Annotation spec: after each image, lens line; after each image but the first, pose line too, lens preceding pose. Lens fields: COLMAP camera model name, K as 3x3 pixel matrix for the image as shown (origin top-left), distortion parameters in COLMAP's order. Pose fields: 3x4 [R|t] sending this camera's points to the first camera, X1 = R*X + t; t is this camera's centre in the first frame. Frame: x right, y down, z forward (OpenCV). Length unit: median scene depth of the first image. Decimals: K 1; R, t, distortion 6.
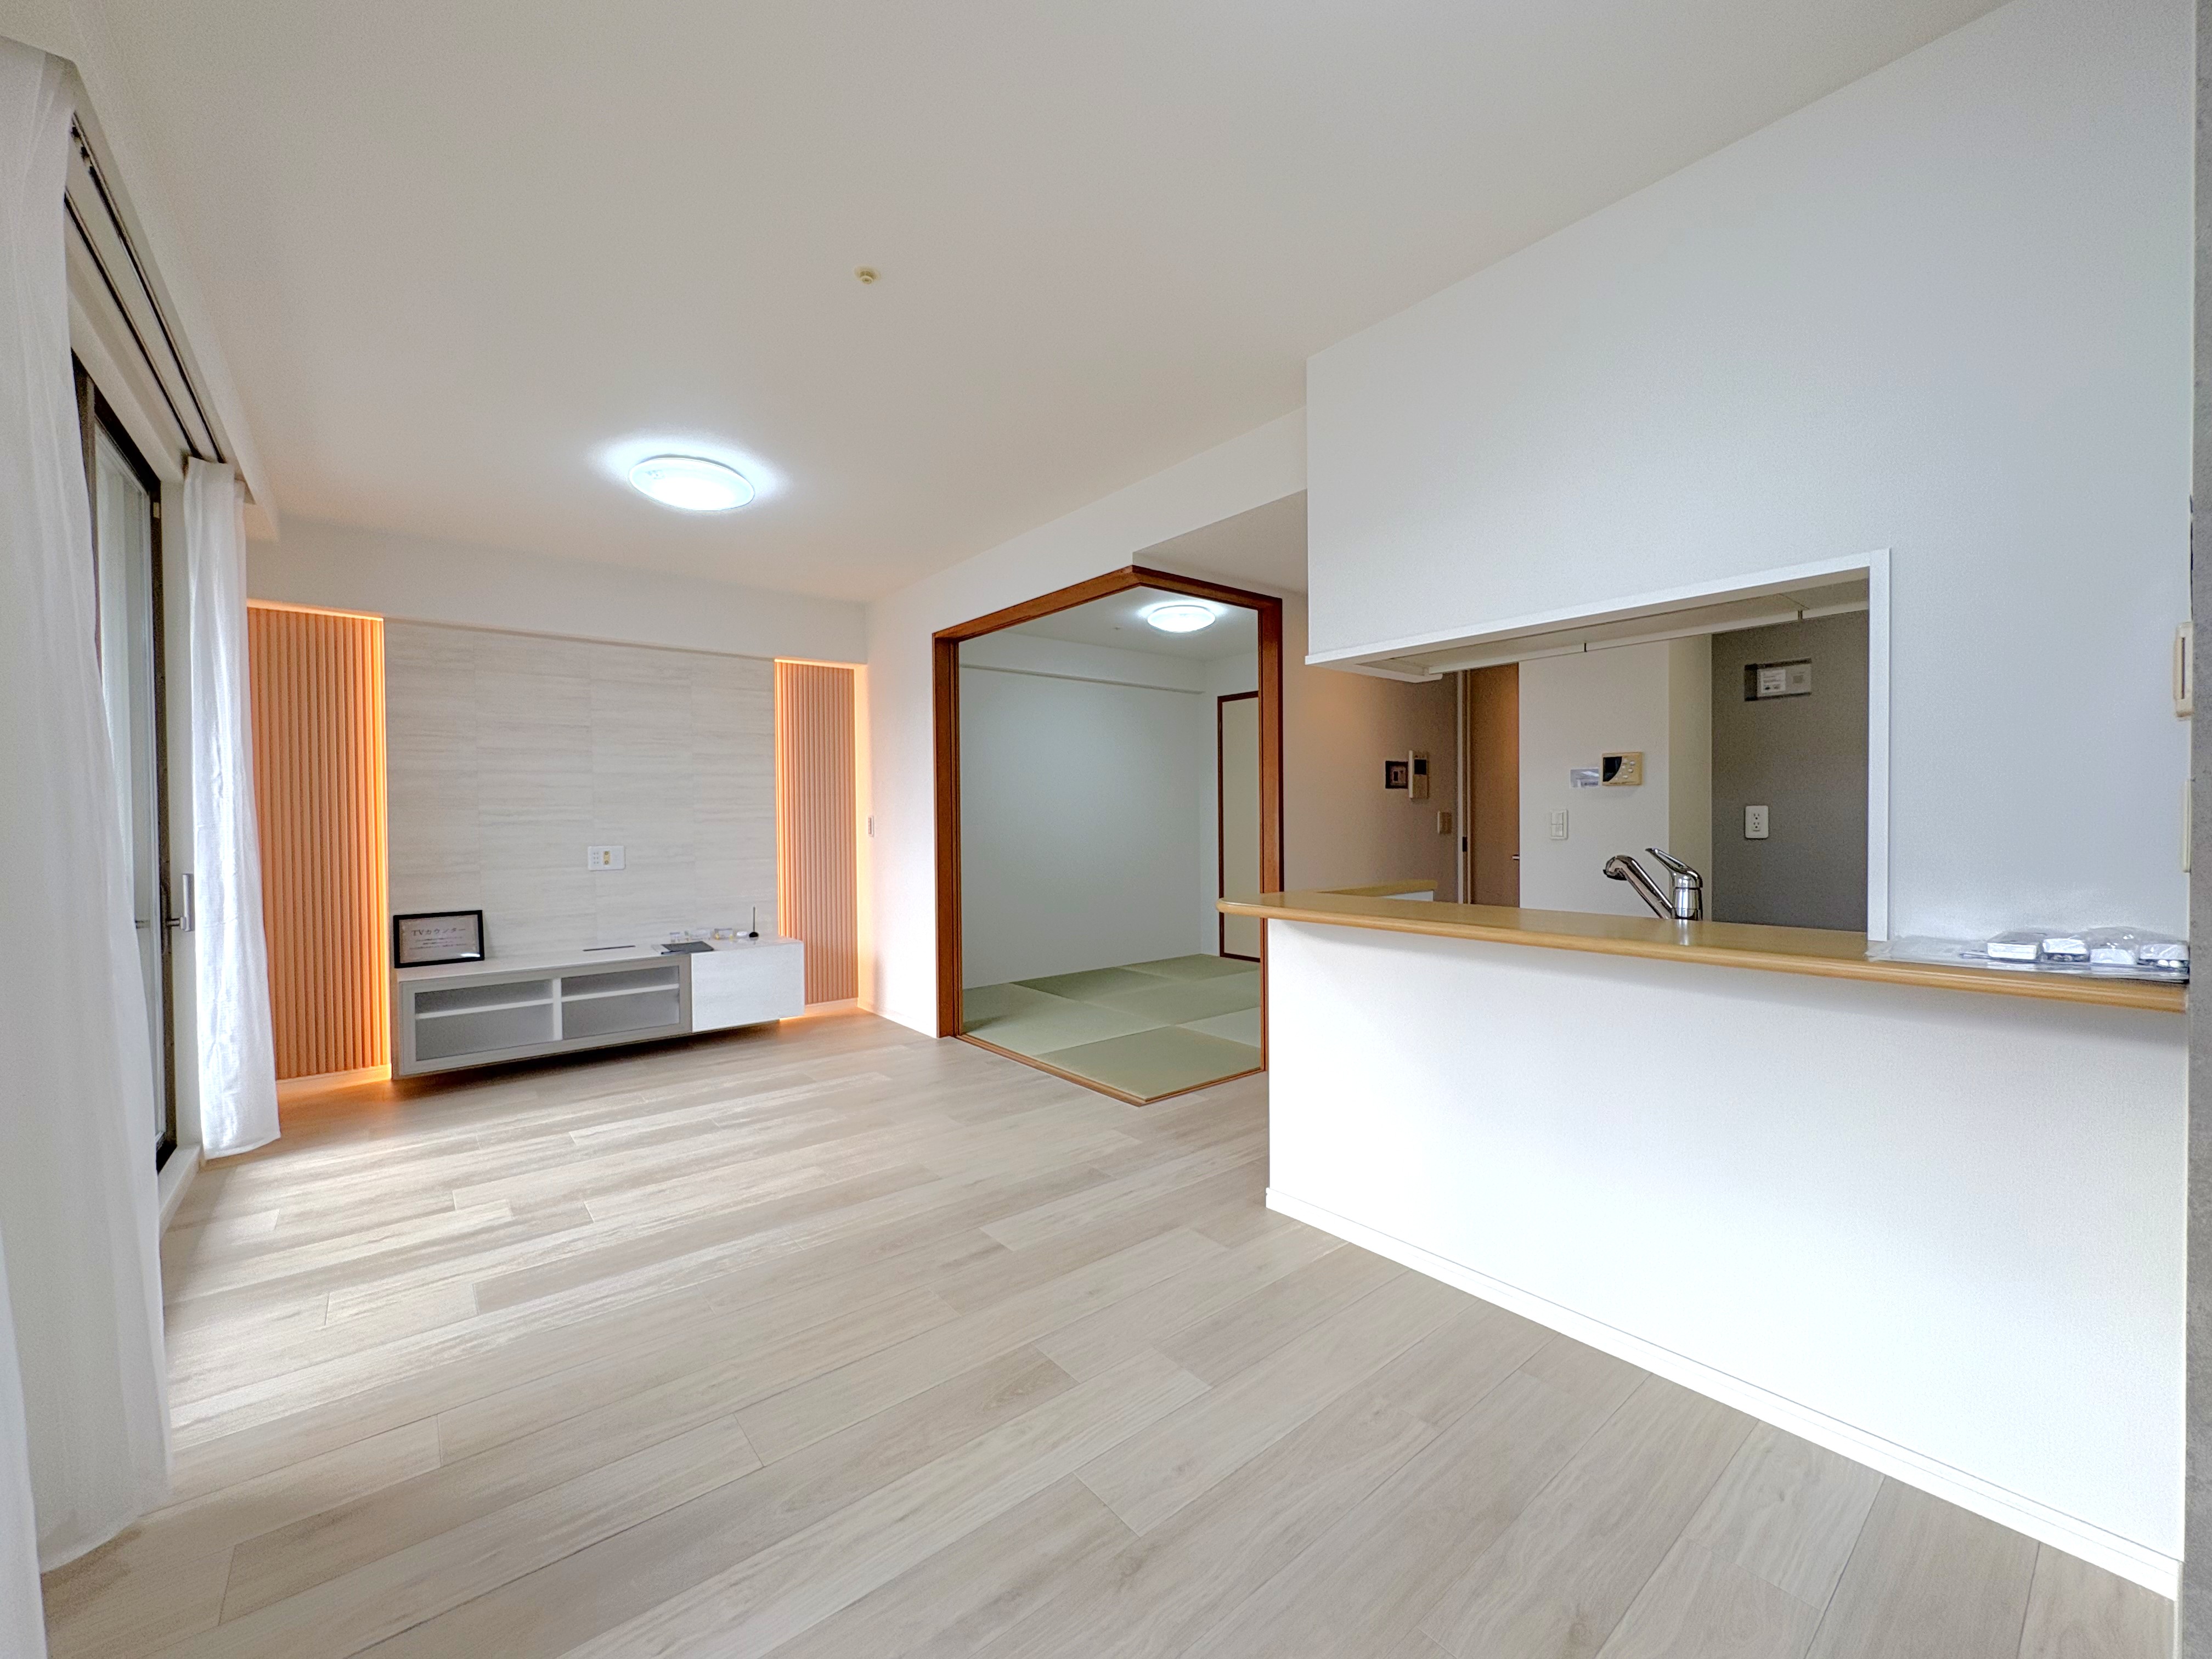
lens RADIAL K [[879.5, 0, 1100.4], [0, 879.5, 829.5], [0, 0, 1]] dist [0.001323, 0.000080]
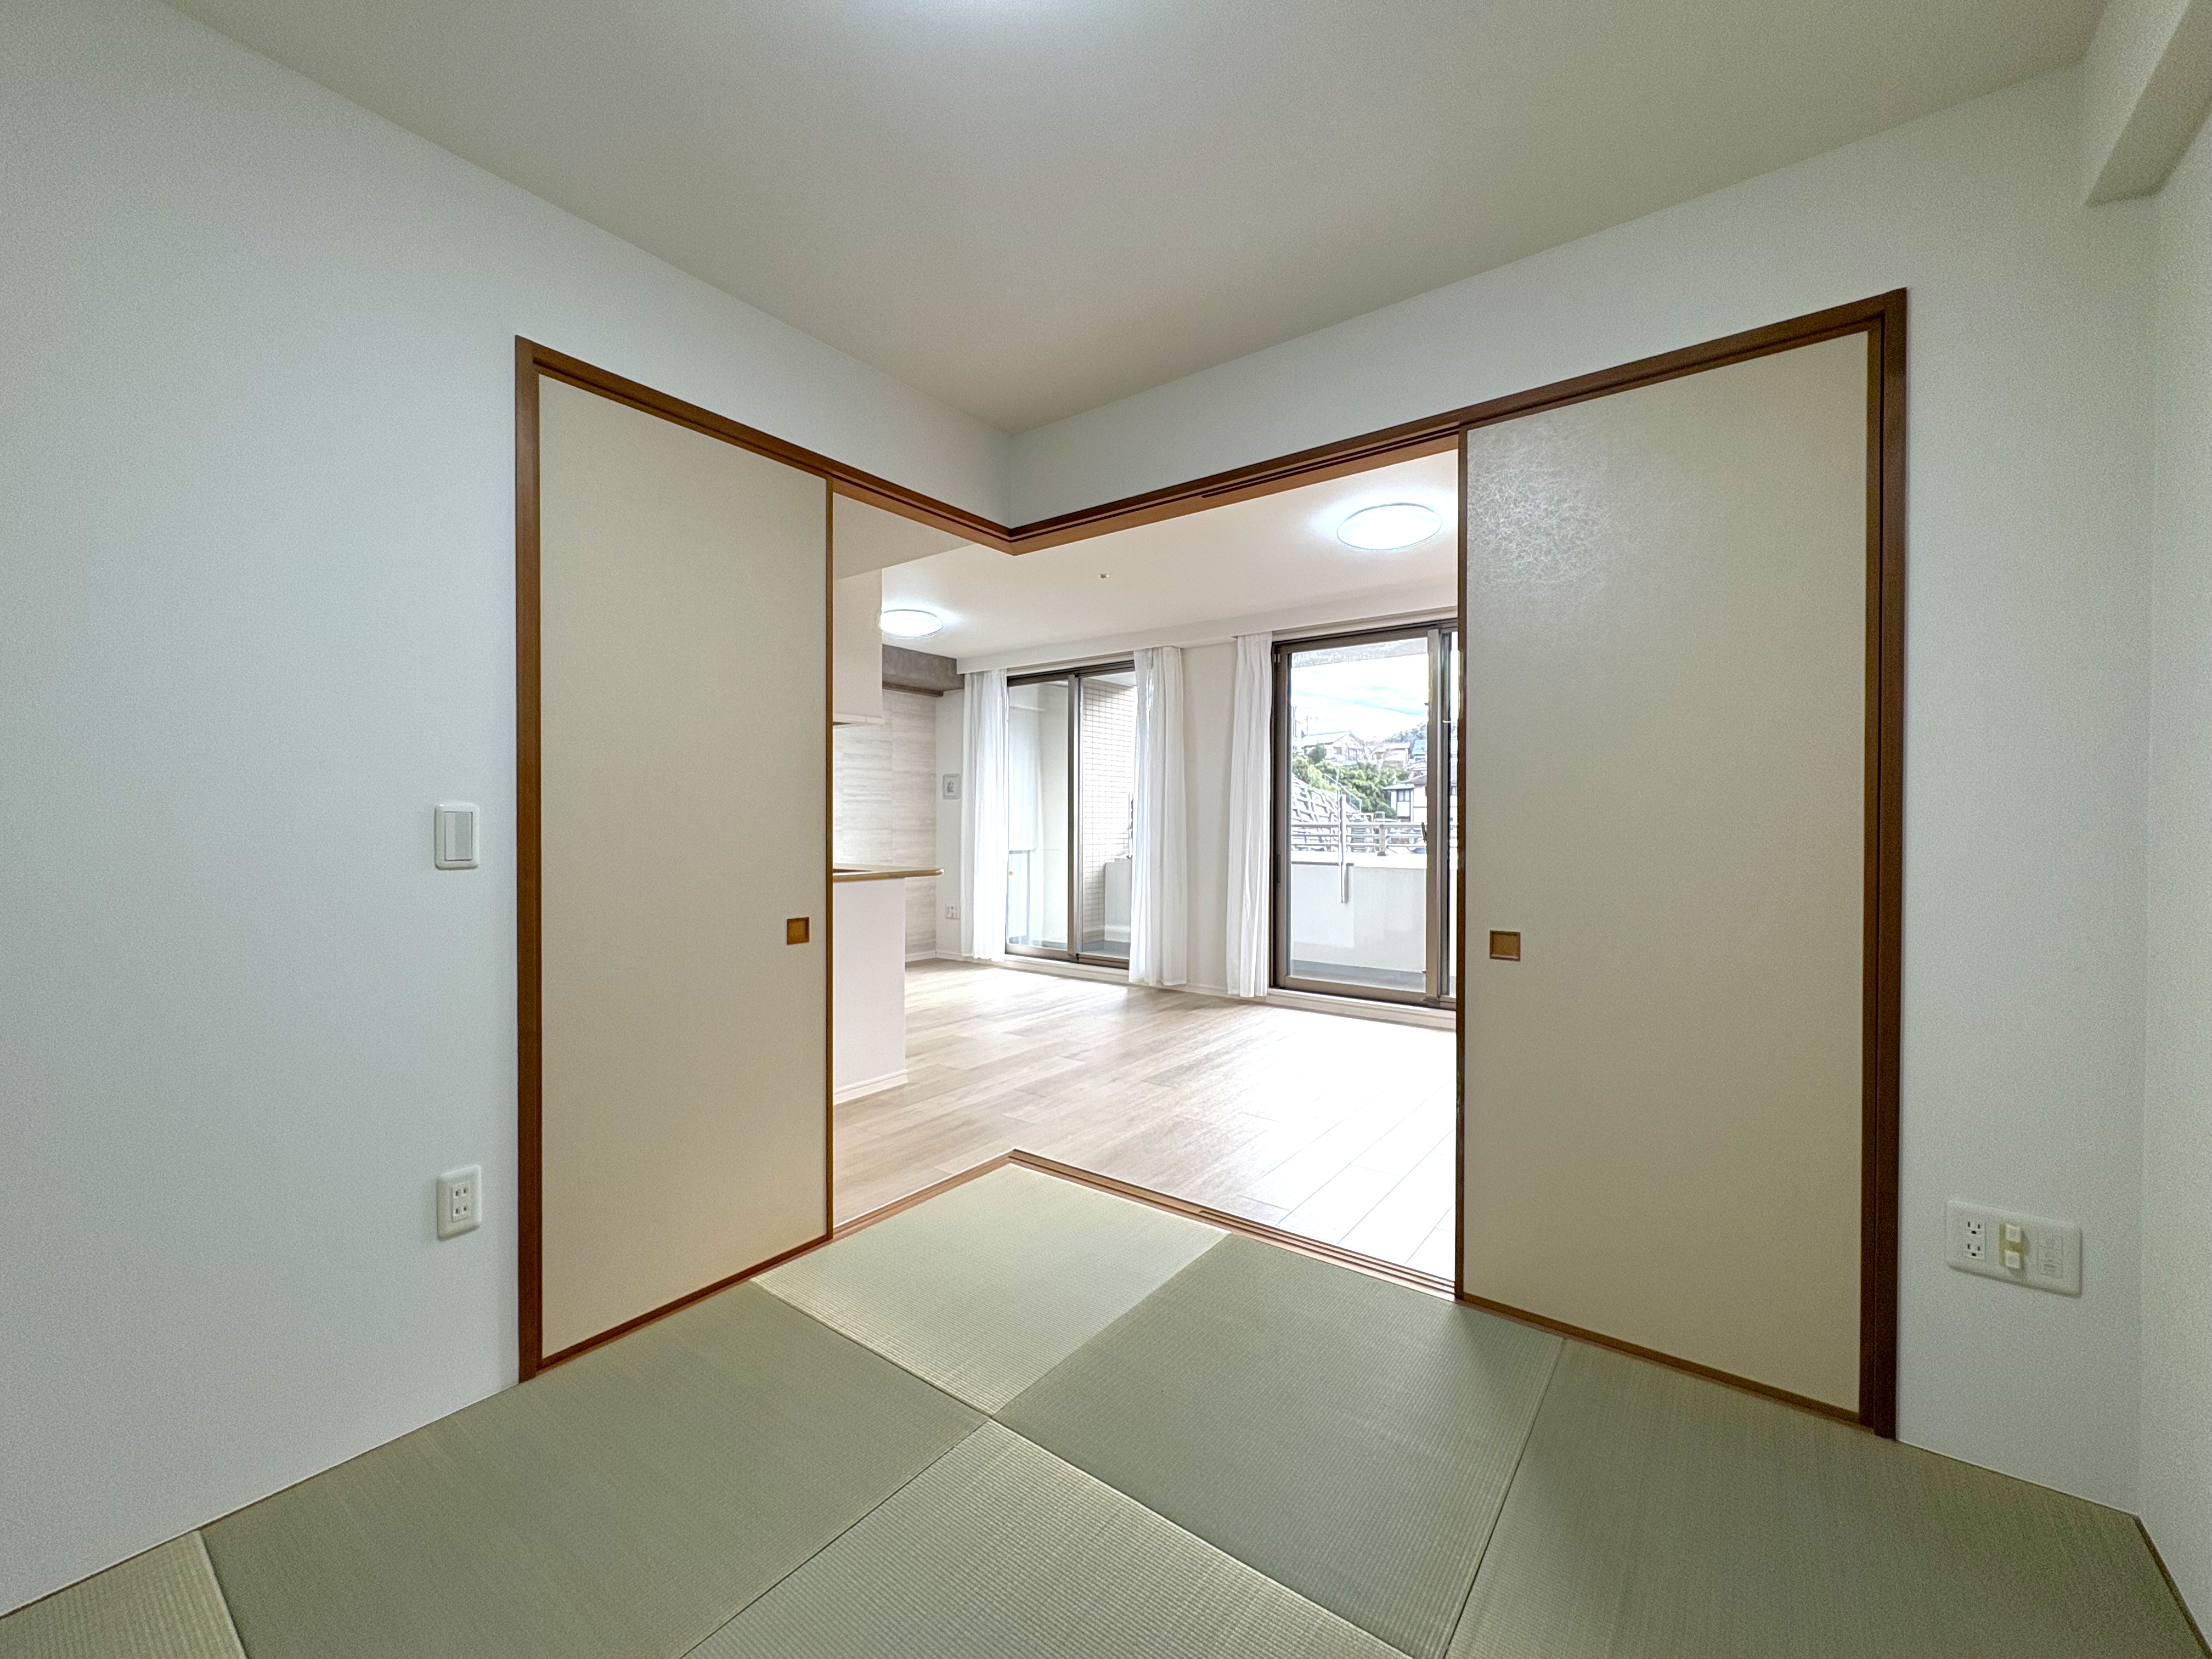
lens RADIAL K [[879.5, 0, 1100.4], [0, 879.5, 829.5], [0, 0, 1]] dist [0.001323, 0.000080]
pose [[-0.968734, 0.009301, -0.247928, 0.146924], [0.003656, 0.999724, 0.023220, -0.019027], [0.248075, 0.021588, -0.968500, 1.543860]]
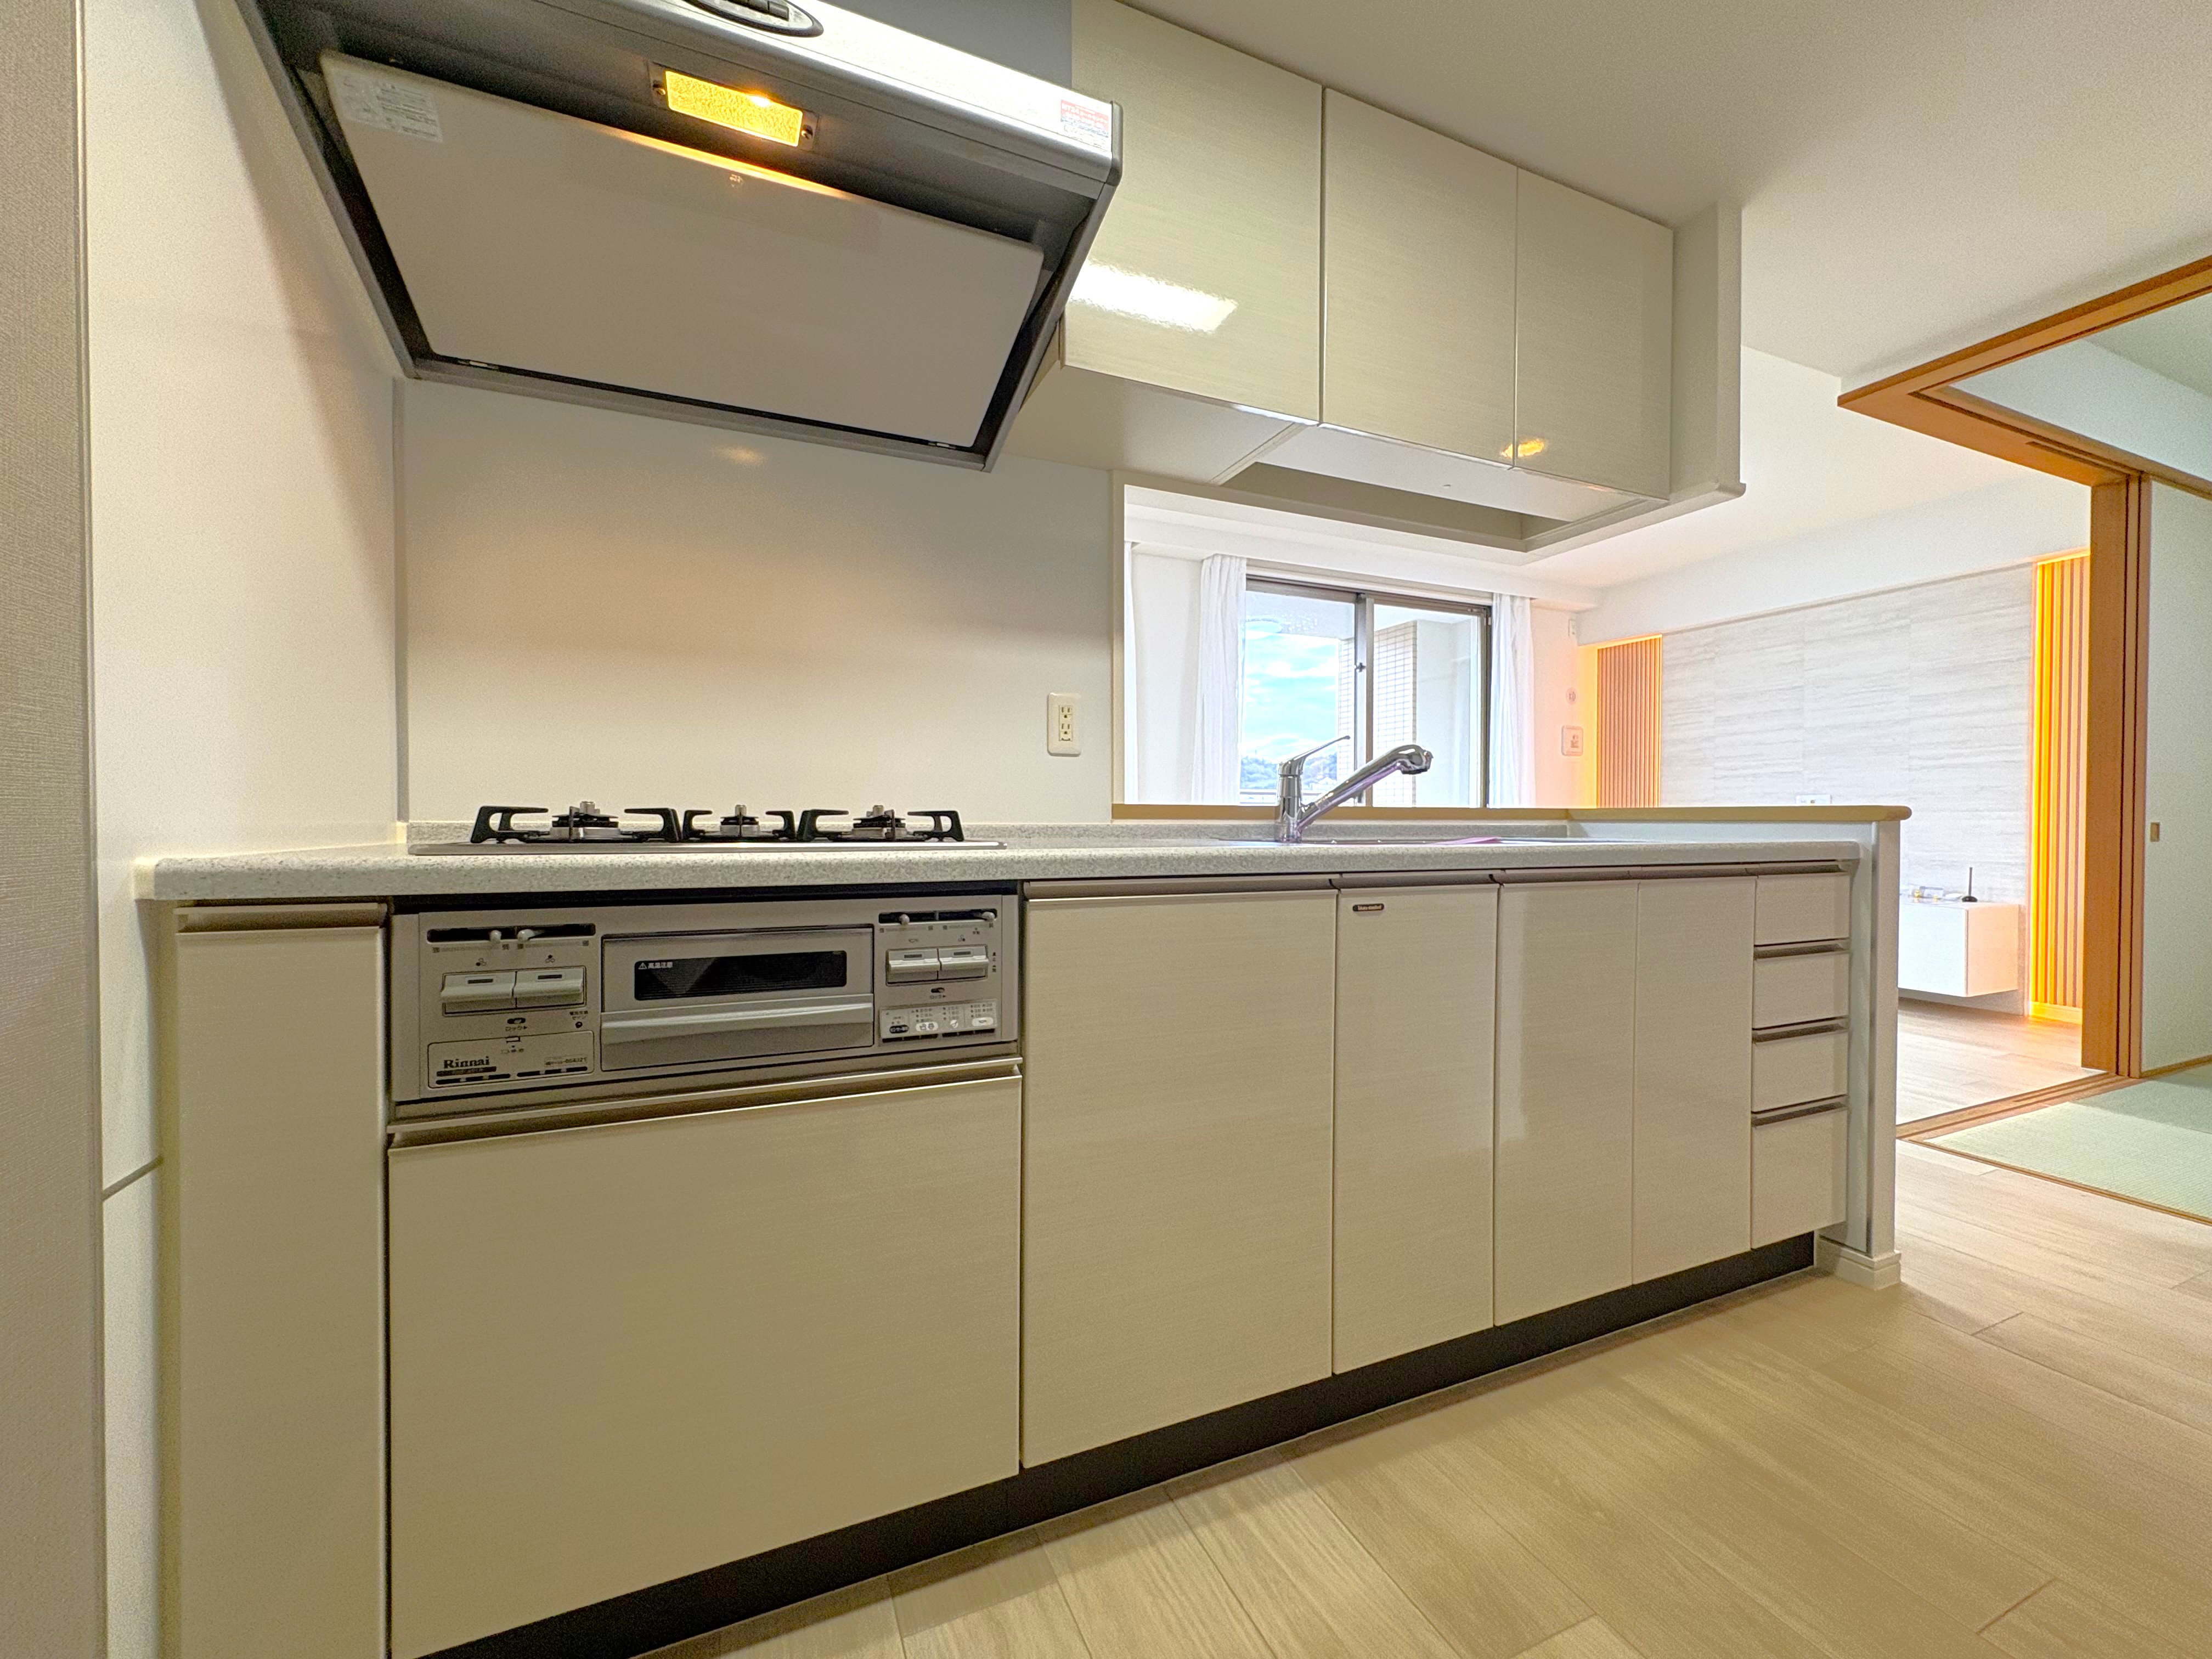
lens RADIAL K [[879.5, 0, 1100.4], [0, 879.5, 829.5], [0, 0, 1]] dist [0.001323, 0.000080]
pose [[-0.266400, 0.022214, -0.963607, 0.750613], [-0.014651, 0.999526, 0.027093, 0.046982], [0.963751, 0.021335, -0.265948, 0.479113]]
